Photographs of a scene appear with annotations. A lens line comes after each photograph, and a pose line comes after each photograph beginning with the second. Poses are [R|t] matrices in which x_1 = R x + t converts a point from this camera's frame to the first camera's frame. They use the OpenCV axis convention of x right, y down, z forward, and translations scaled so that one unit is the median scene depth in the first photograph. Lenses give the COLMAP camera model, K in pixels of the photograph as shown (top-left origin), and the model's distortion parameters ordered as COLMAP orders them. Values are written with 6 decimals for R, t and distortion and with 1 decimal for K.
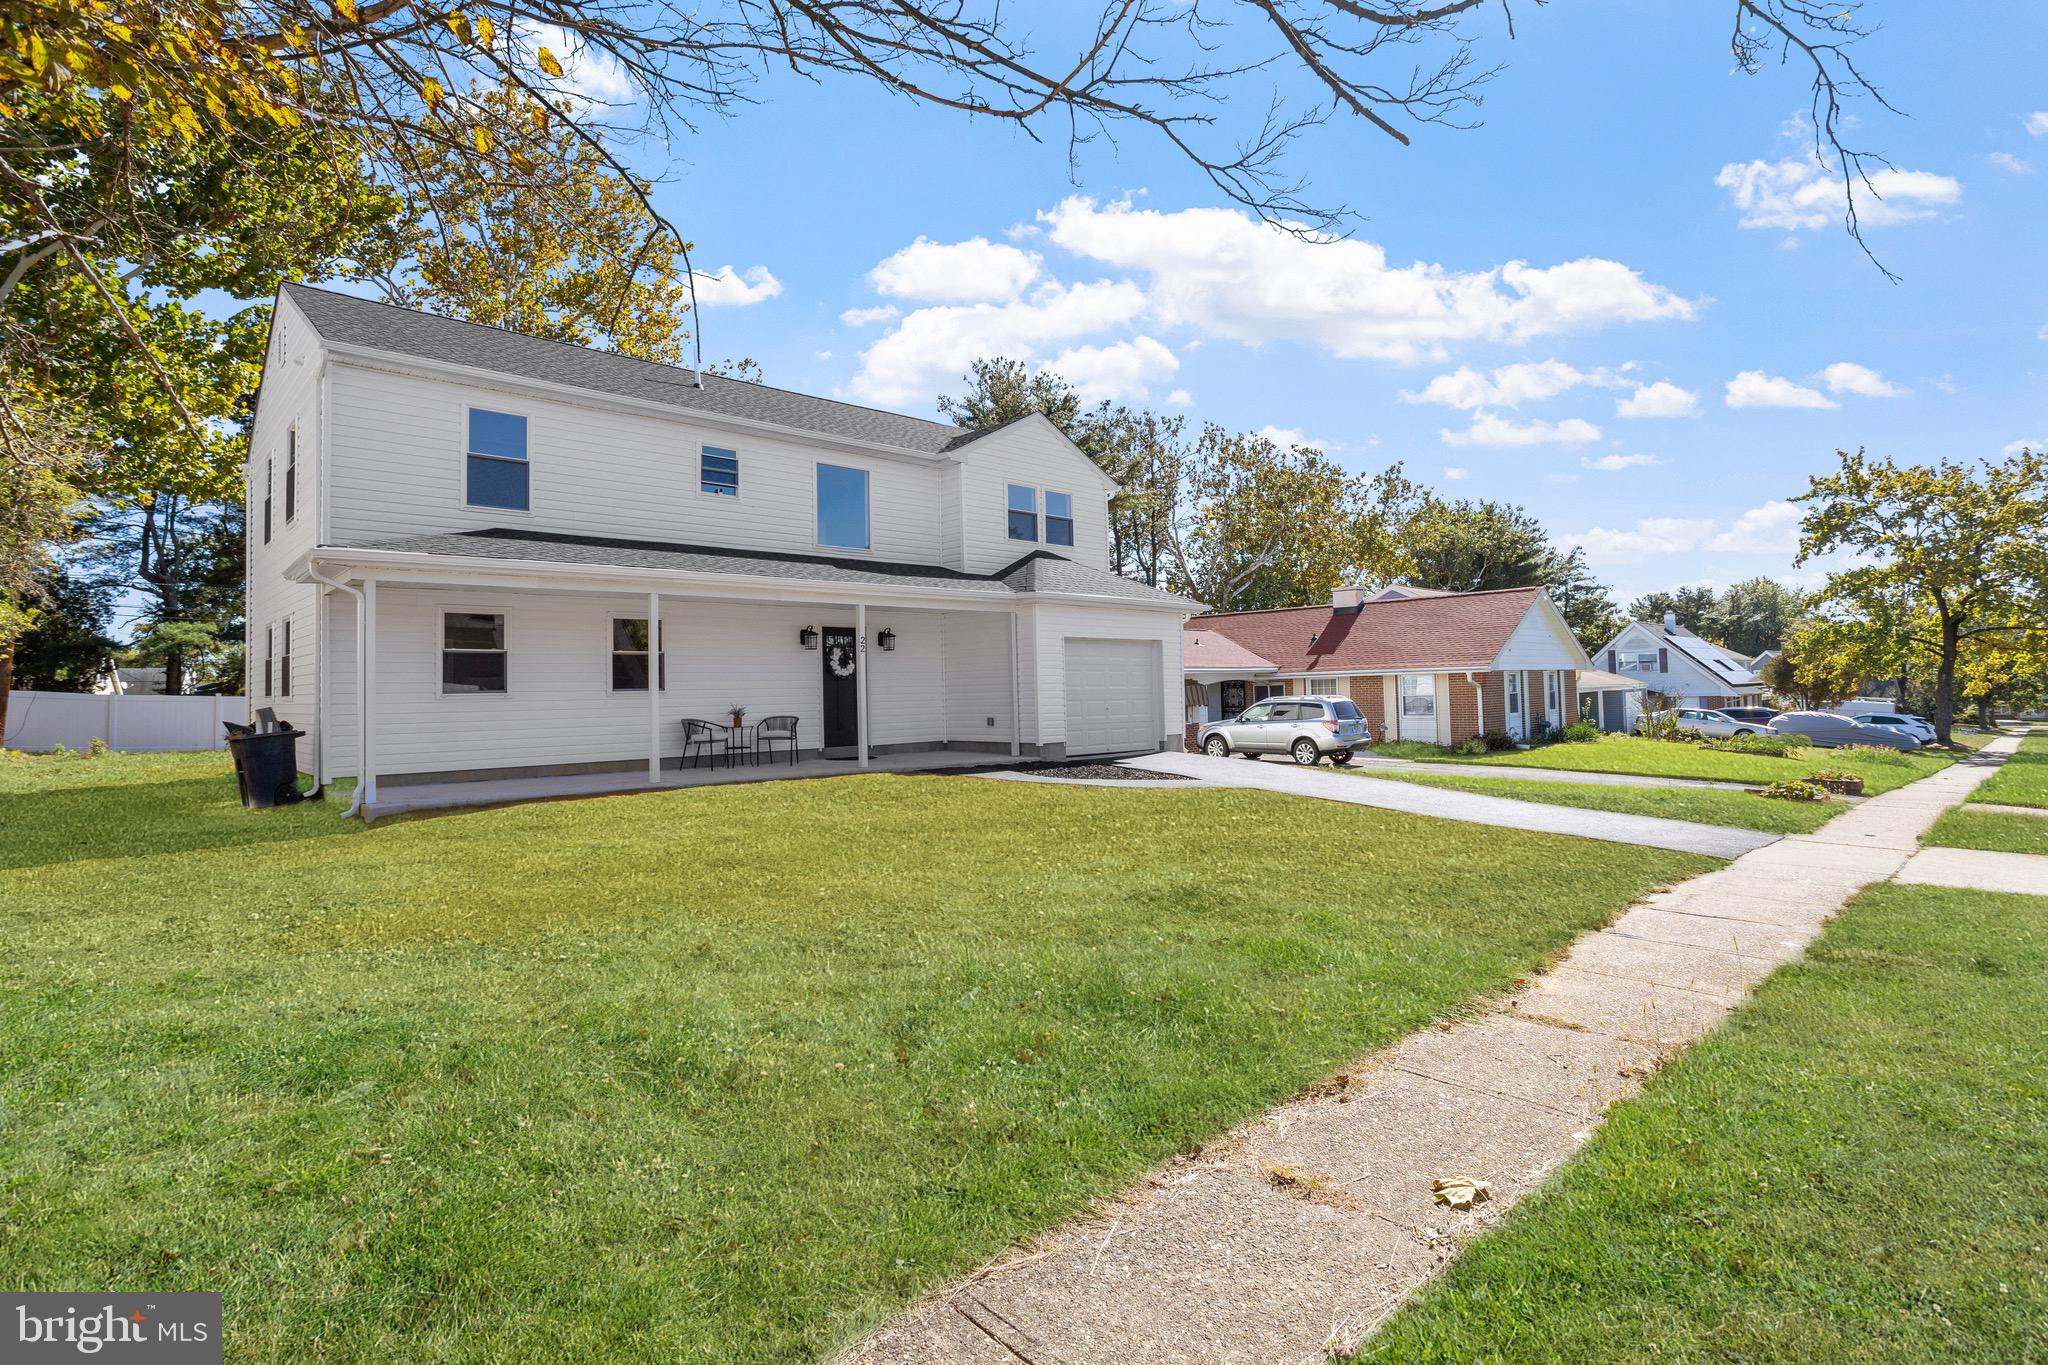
lens RADIAL K [[1026.8, 0, 1011.3], [0, 1026.8, 671.4], [0, 0, 1]] dist [-0.052088, 0.039633]
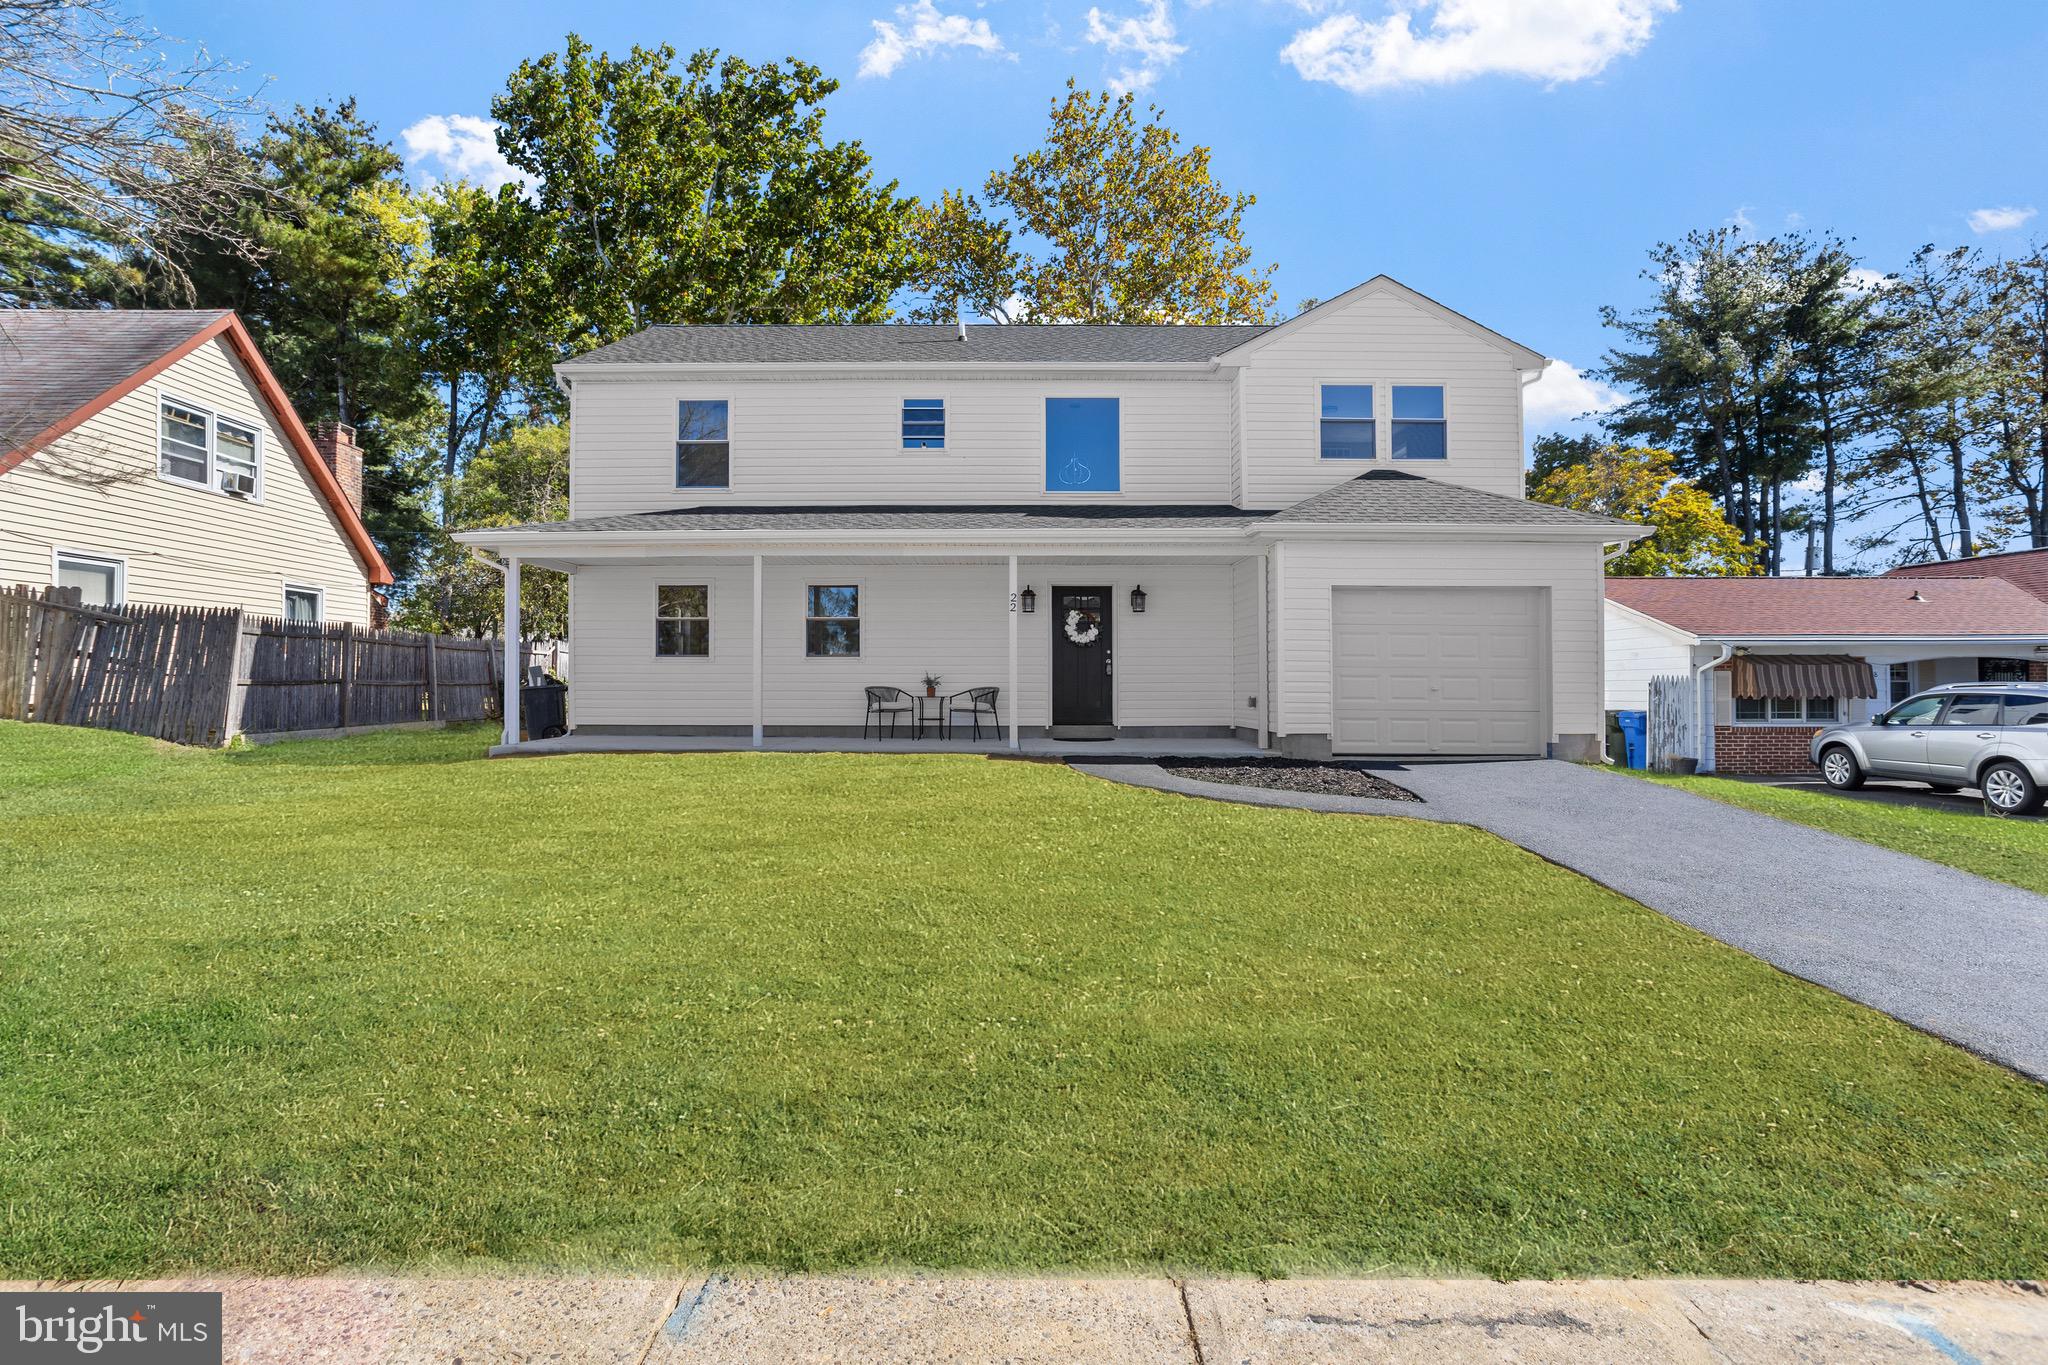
lens RADIAL K [[1001.9, 0, 1025.0], [0, 1001.9, 649.6], [0, 0, 1]] dist [-0.056546, 0.035983]
pose [[0.722198, 0.000568, -0.691686, 0.394119], [0.001063, 0.999998, 0.001931, 0.008806], [0.691686, -0.002130, 0.722195, 0.380998]]
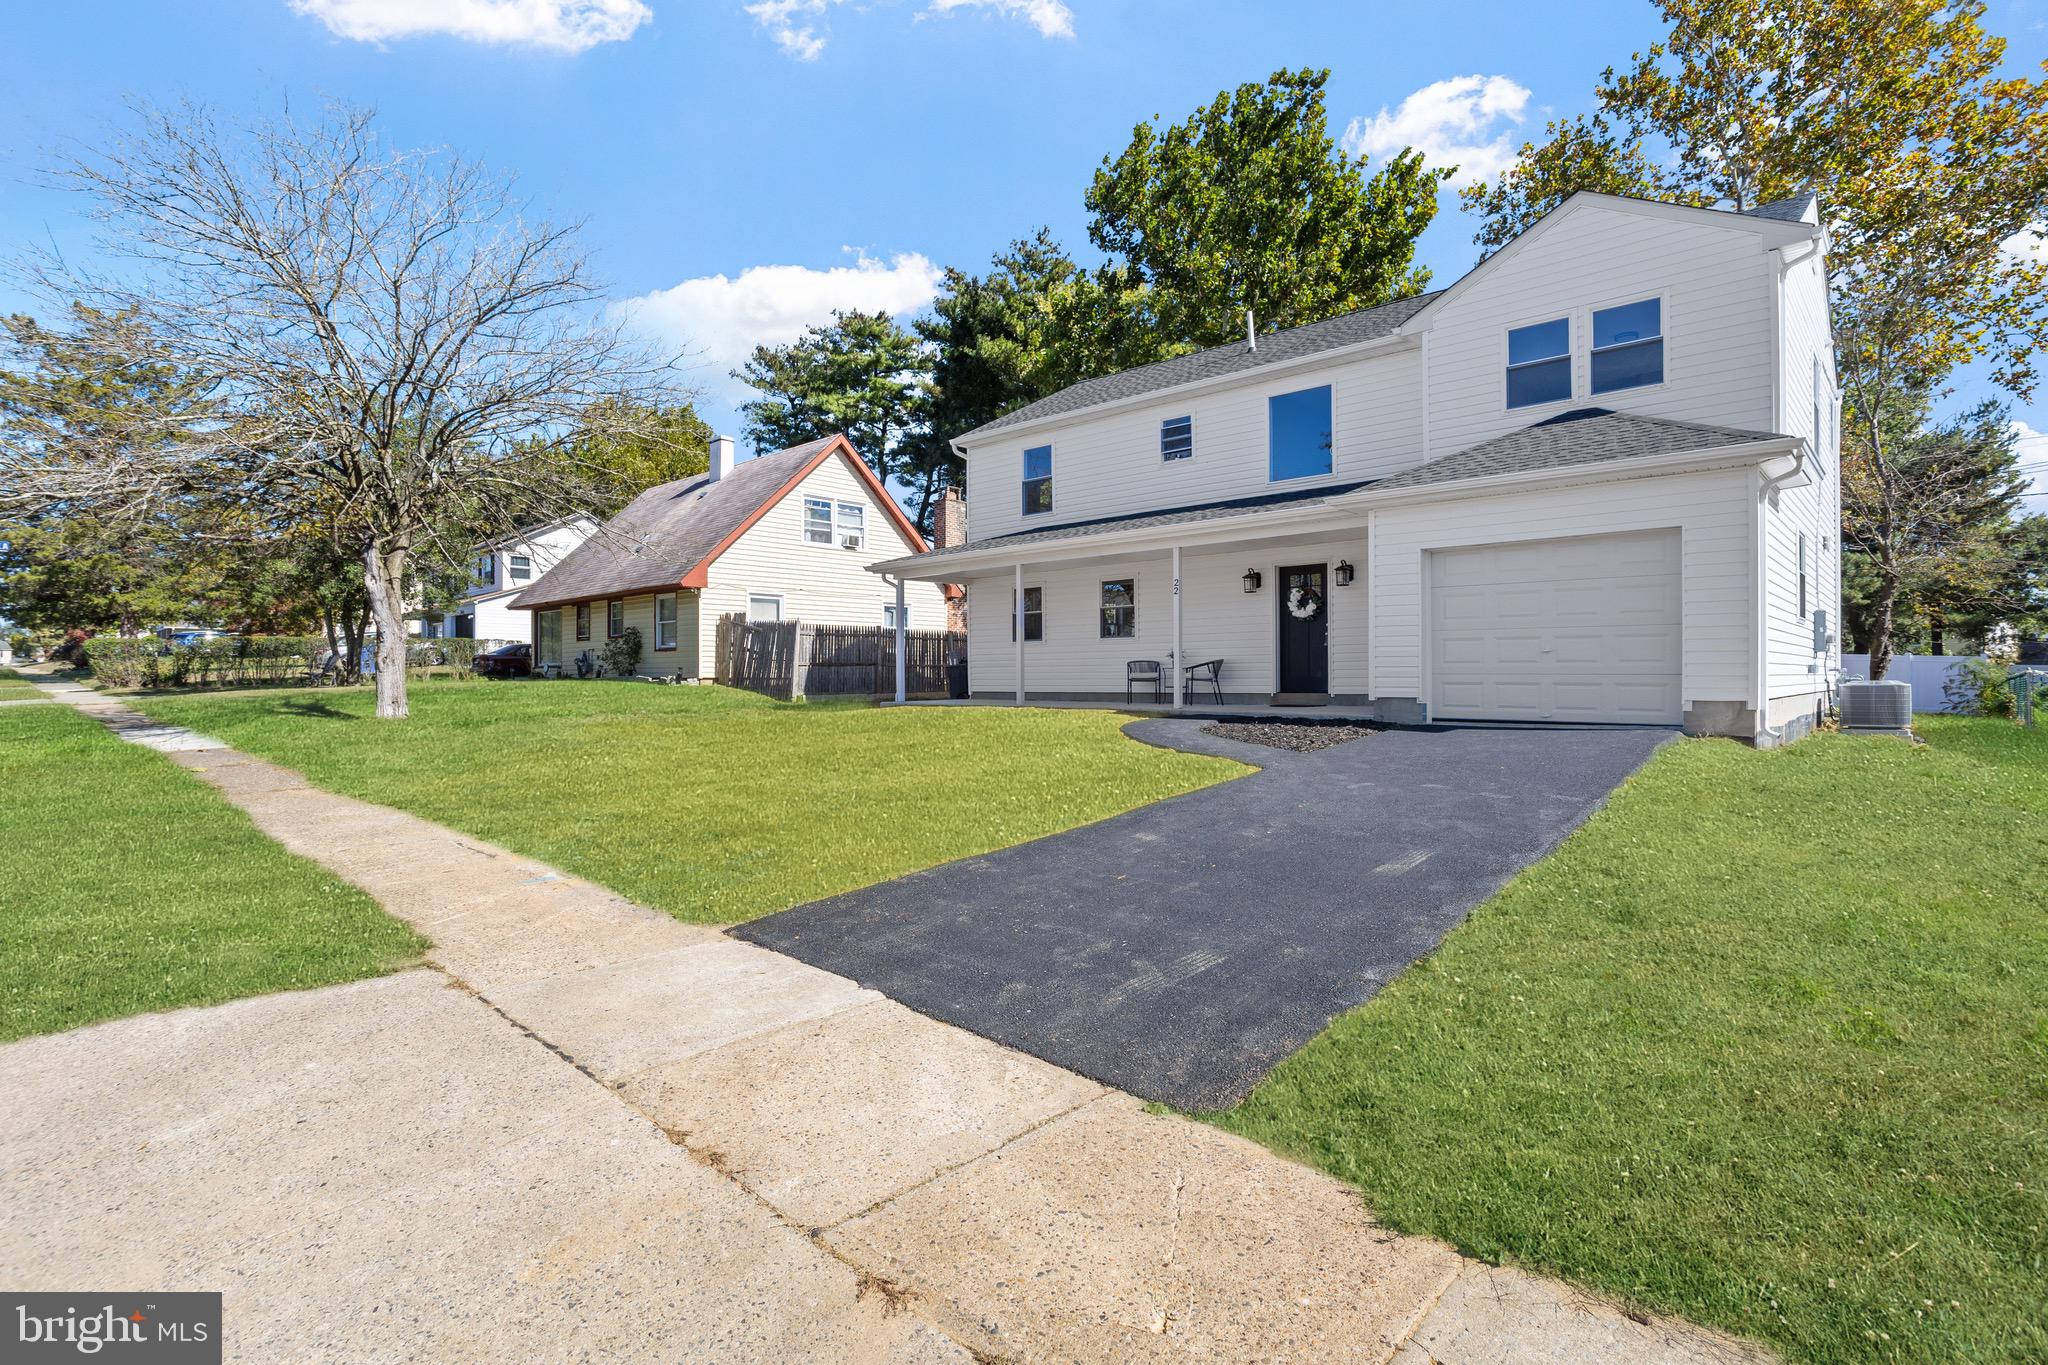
lens RADIAL K [[990.7, 0, 1024.0], [0, 990.7, 682.5], [0, 0, 1]] dist [-0.065260, 0.048789]
pose [[0.065976, 0.028394, -0.997417, 0.743463], [0.031614, 0.999034, 0.030531, 0.029494], [0.997320, -0.033546, 0.065014, 0.717351]]
